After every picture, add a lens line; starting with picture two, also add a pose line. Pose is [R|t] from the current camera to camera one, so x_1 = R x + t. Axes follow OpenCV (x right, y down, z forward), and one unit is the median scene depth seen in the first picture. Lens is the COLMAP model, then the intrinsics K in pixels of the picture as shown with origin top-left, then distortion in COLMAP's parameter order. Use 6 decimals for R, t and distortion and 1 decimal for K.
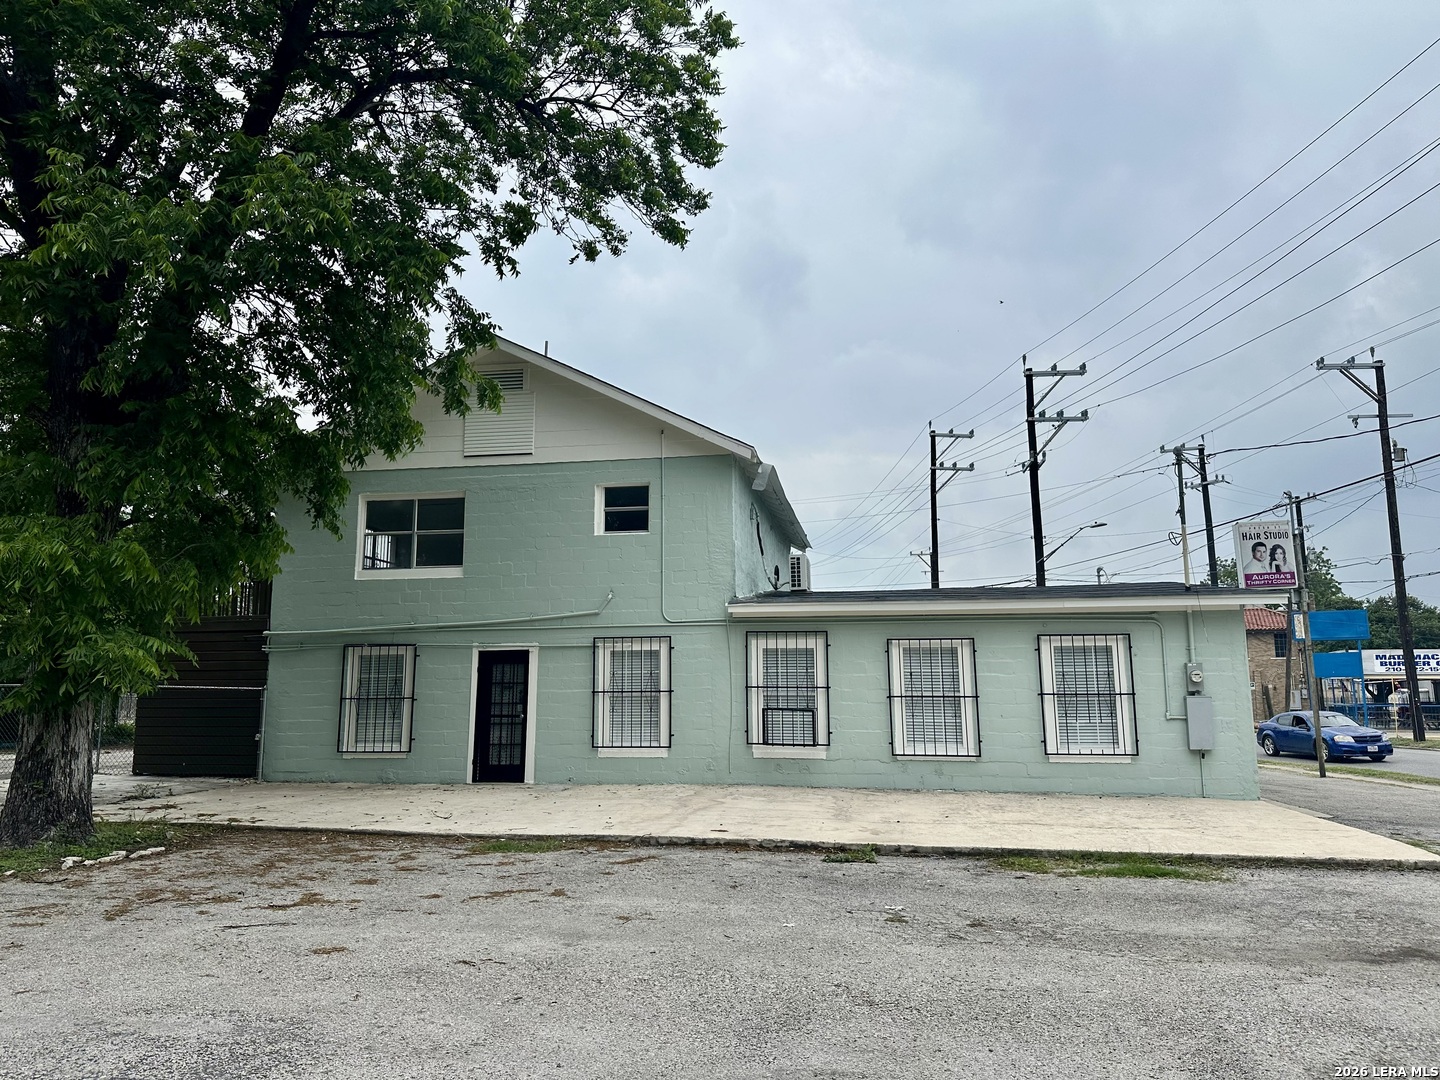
lens RADIAL K [[987.6, 0, 720.0], [0, 987.6, 540.0], [0, 0, 1]] dist [0.149780, -0.252810]
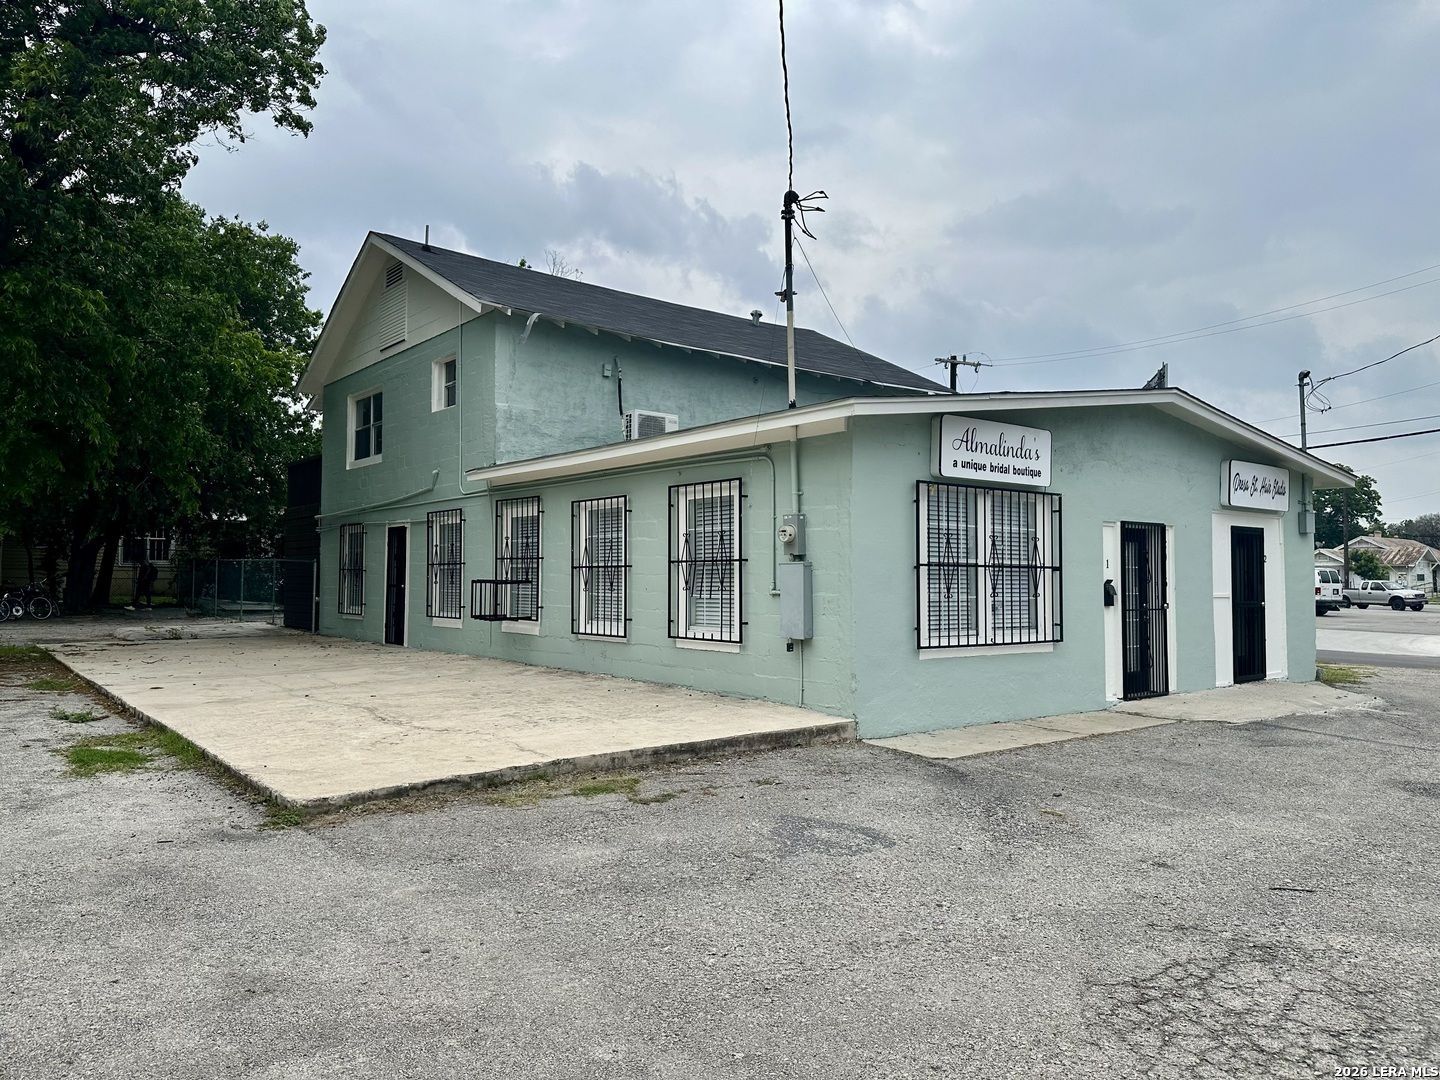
lens RADIAL K [[987.6, 0, 720.0], [0, 987.6, 540.0], [0, 0, 1]] dist [0.149780, -0.252810]
pose [[0.751092, -0.018365, -0.659943, 0.782872], [0.092620, 0.992658, 0.077789, 0.073648], [0.653669, -0.119551, 0.747278, 0.414866]]
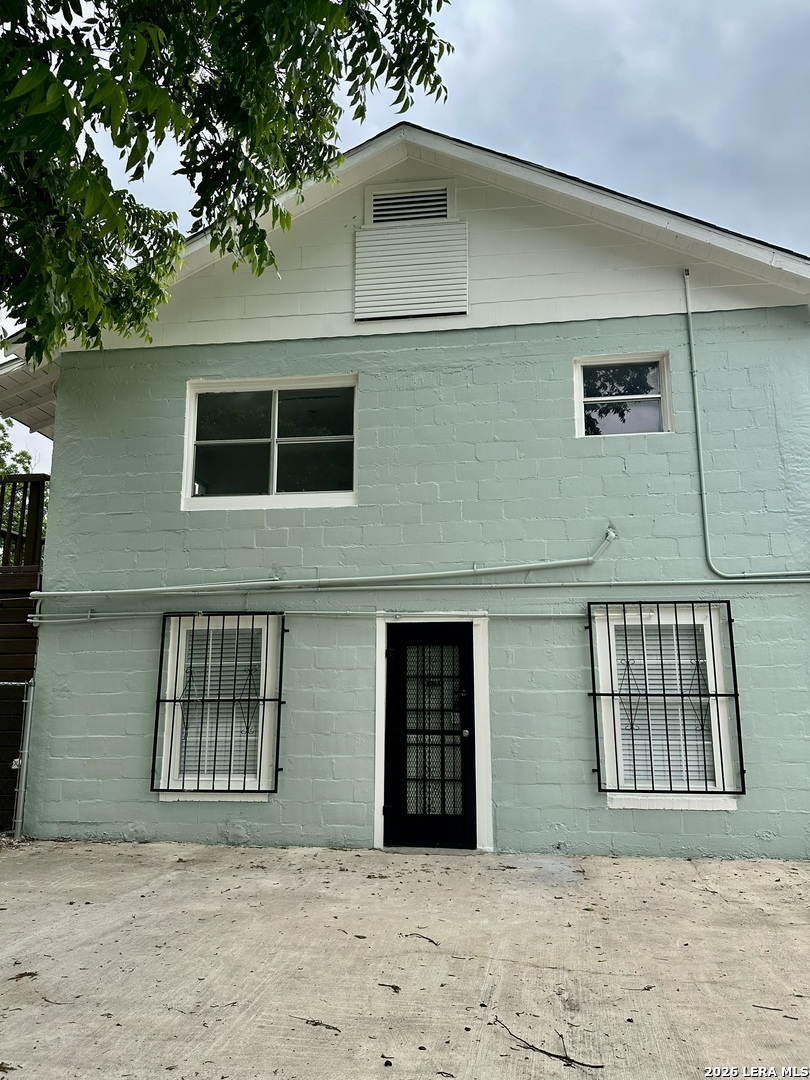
lens RADIAL K [[740.1, 0, 404.7], [0, 740.1, 551.1], [0, 0, 1]] dist [0.147311, -0.246382]
pose [[0.999003, 0.011991, 0.043005, -0.255595], [-0.010431, 0.999285, -0.036328, 0.084612], [-0.043410, 0.035843, 0.998414, 0.550660]]
